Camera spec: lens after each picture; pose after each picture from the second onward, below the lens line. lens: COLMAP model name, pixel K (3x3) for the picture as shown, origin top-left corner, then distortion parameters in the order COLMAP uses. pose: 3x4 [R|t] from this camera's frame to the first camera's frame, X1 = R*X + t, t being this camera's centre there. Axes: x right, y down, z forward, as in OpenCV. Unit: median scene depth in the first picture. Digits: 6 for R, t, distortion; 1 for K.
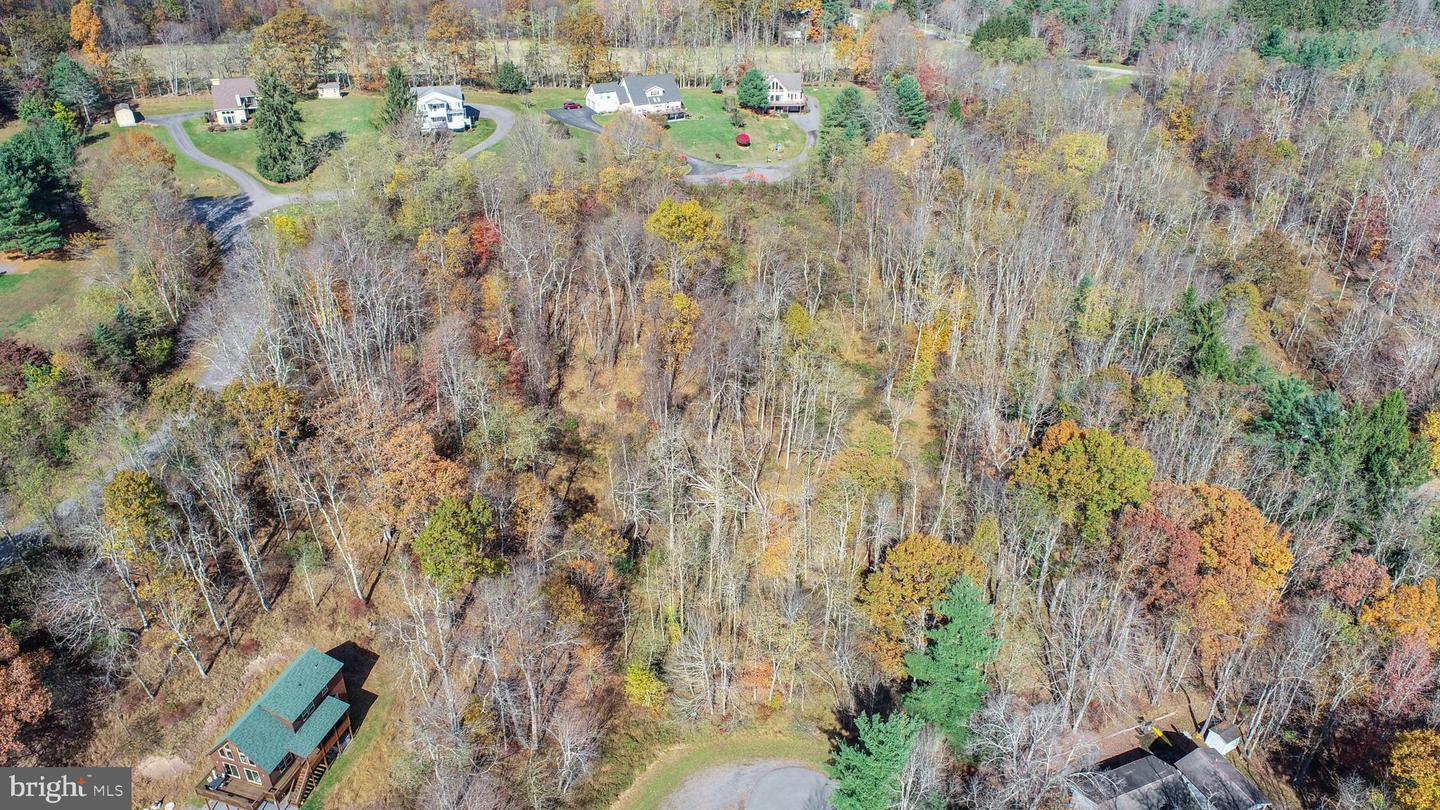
lens RADIAL K [[986.3, 0, 720.0], [0, 986.3, 405.0], [0, 0, 1]] dist [-0.013559, 0.007742]
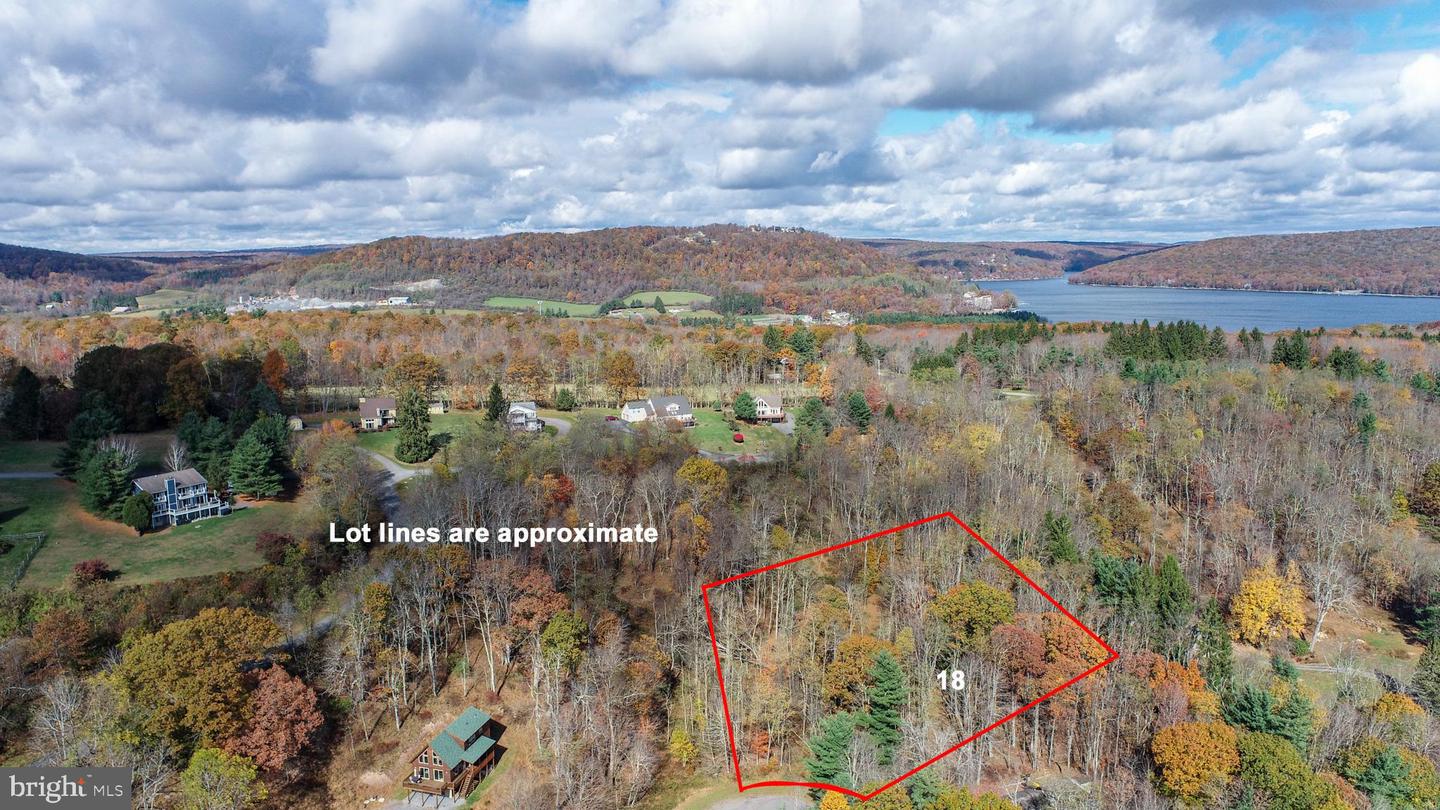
lens RADIAL K [[986.3, 0, 720.0], [0, 986.3, 405.0], [0, 0, 1]] dist [-0.013559, 0.007742]
pose [[0.999851, -0.015519, 0.007496, -0.012772], [0.017158, 0.937425, -0.347764, 0.177876], [-0.001630, 0.347841, 0.937552, -0.322613]]
